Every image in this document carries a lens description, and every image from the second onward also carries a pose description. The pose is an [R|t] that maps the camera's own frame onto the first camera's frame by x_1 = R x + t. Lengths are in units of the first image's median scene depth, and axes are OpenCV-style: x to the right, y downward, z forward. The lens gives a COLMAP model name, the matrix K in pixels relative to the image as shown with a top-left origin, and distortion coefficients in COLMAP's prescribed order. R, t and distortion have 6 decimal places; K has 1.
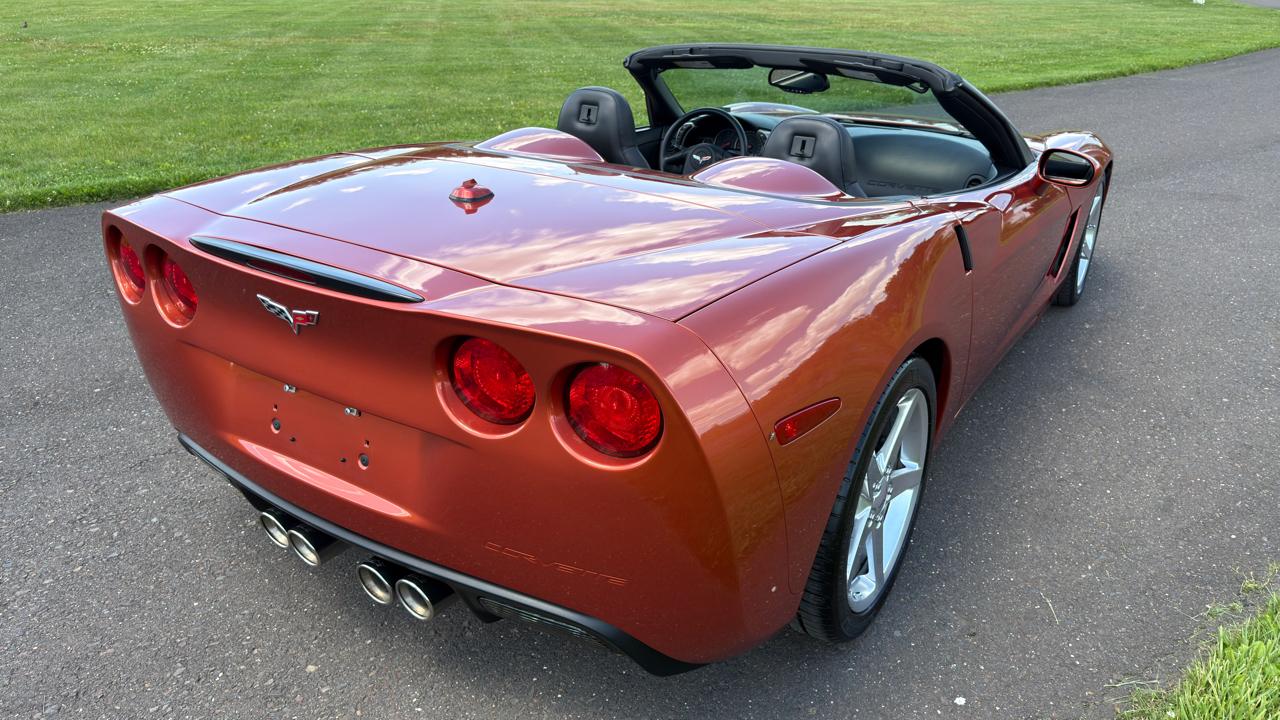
lens RADIAL K [[905.2, 0, 640.0], [0, 905.2, 360.0], [0, 0, 1]] dist [0.038859, -0.052612]
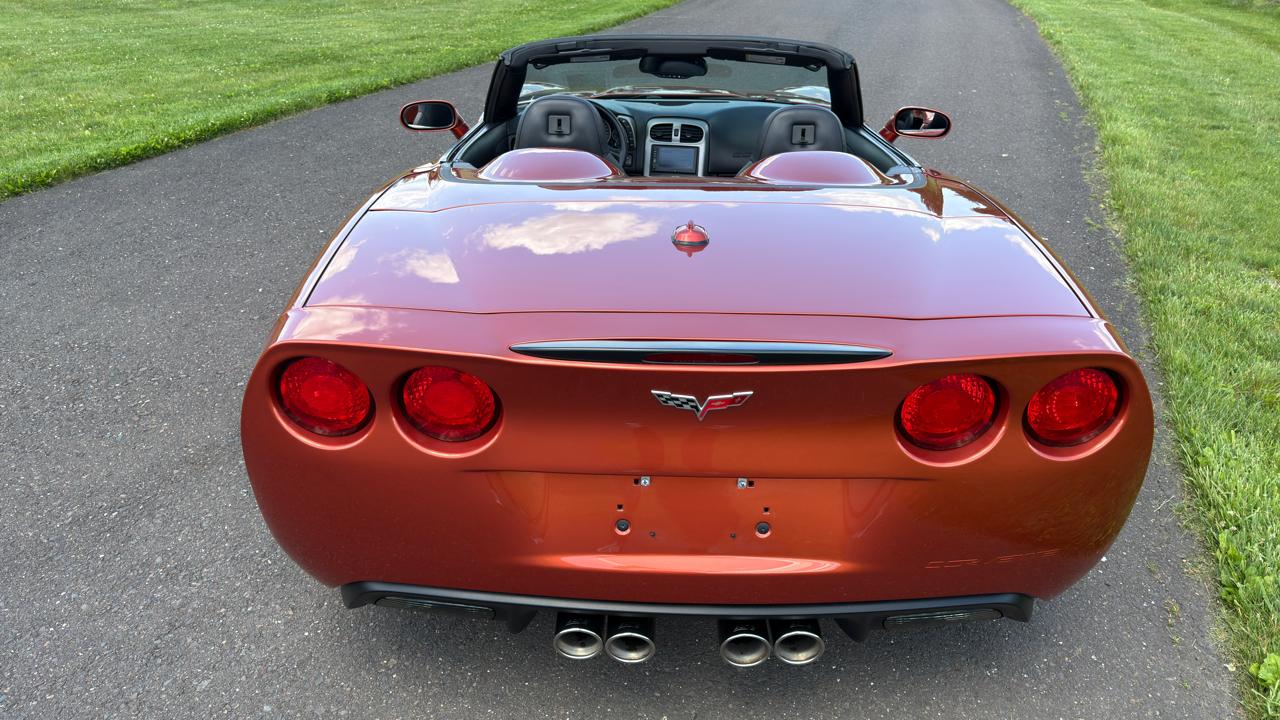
lens RADIAL K [[905.2, 0, 640.0], [0, 905.2, 360.0], [0, 0, 1]] dist [0.038859, -0.052612]
pose [[0.843021, -0.243324, 0.479697, -0.502206], [0.216568, 0.969894, 0.111375, -0.120042], [-0.492355, 0.009996, 0.870337, 0.134003]]
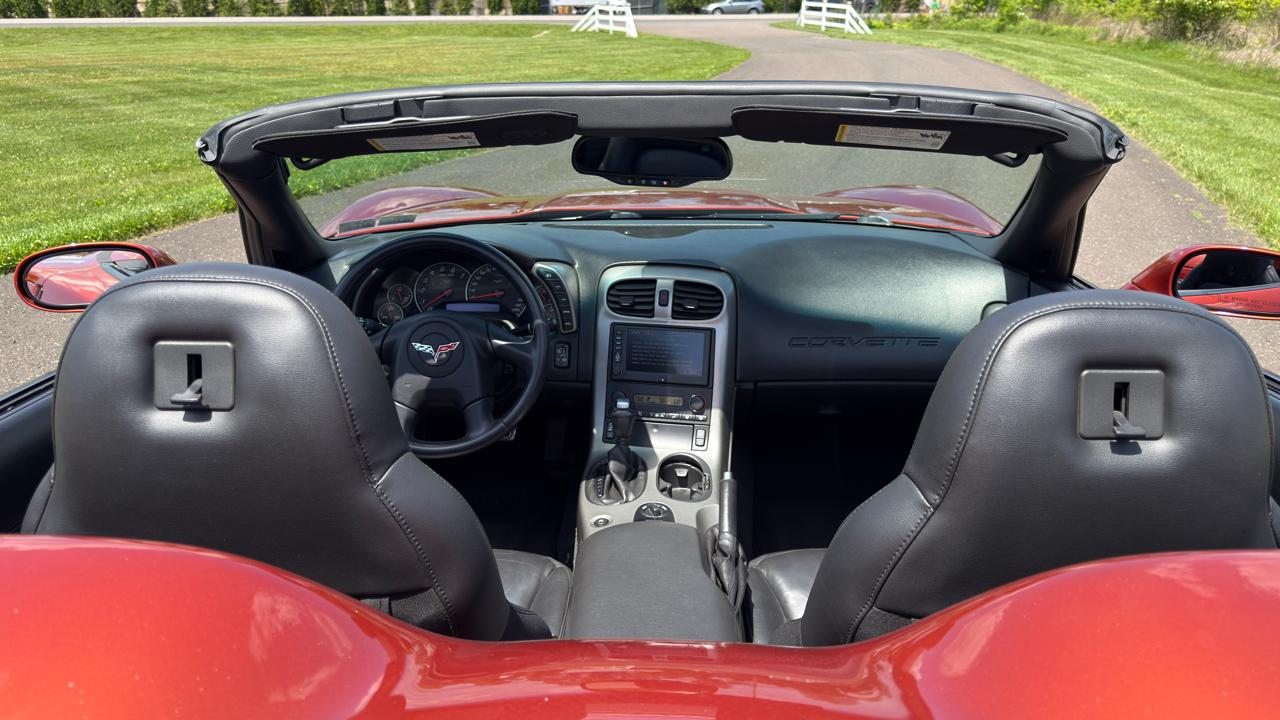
lens RADIAL K [[905.2, 0, 640.0], [0, 905.2, 360.0], [0, 0, 1]] dist [0.038859, -0.052612]
pose [[0.848713, -0.204789, 0.487594, -0.075179], [0.226142, 0.973972, 0.015441, -0.251178], [-0.478065, 0.097160, 0.872934, 0.717753]]
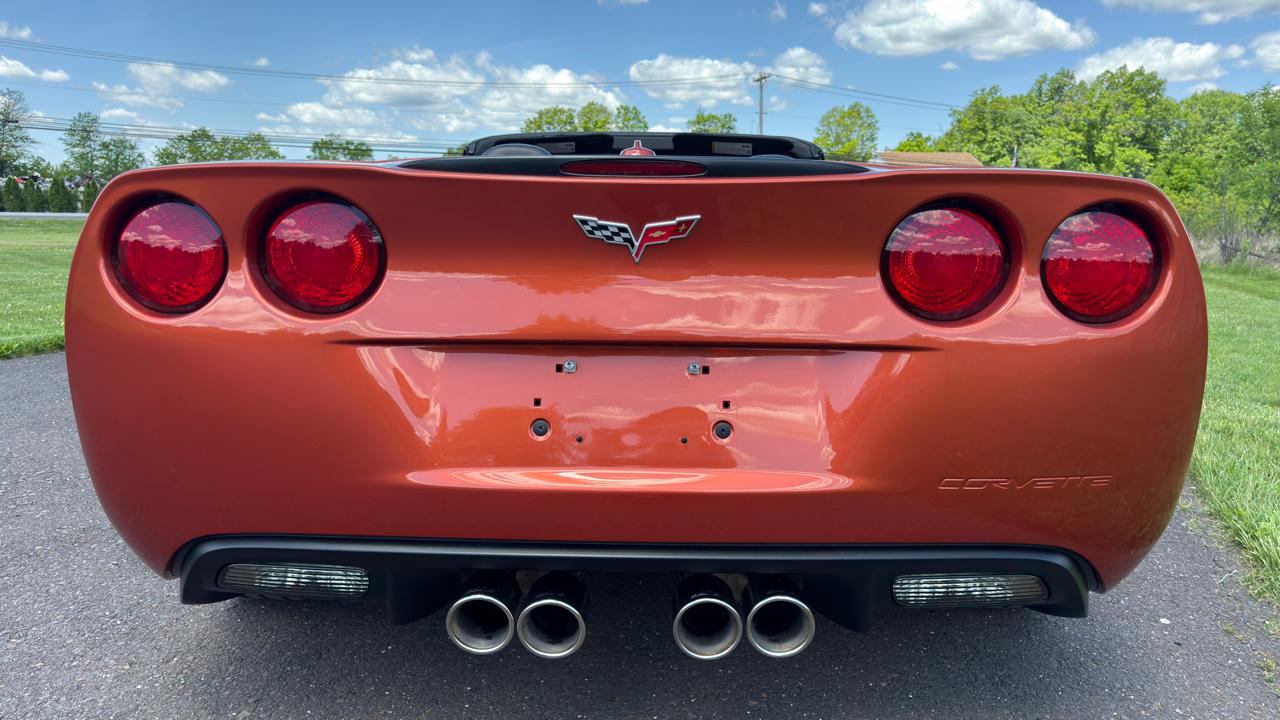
lens RADIAL K [[909.4, 0, 640.0], [0, 909.4, 360.0], [0, 0, 1]] dist [0.003334, -0.002091]
pose [[0.839920, -0.081738, 0.536520, -0.453387], [0.215718, 0.957425, -0.191842, 0.109273], [-0.497997, 0.276869, 0.821792, 0.247019]]
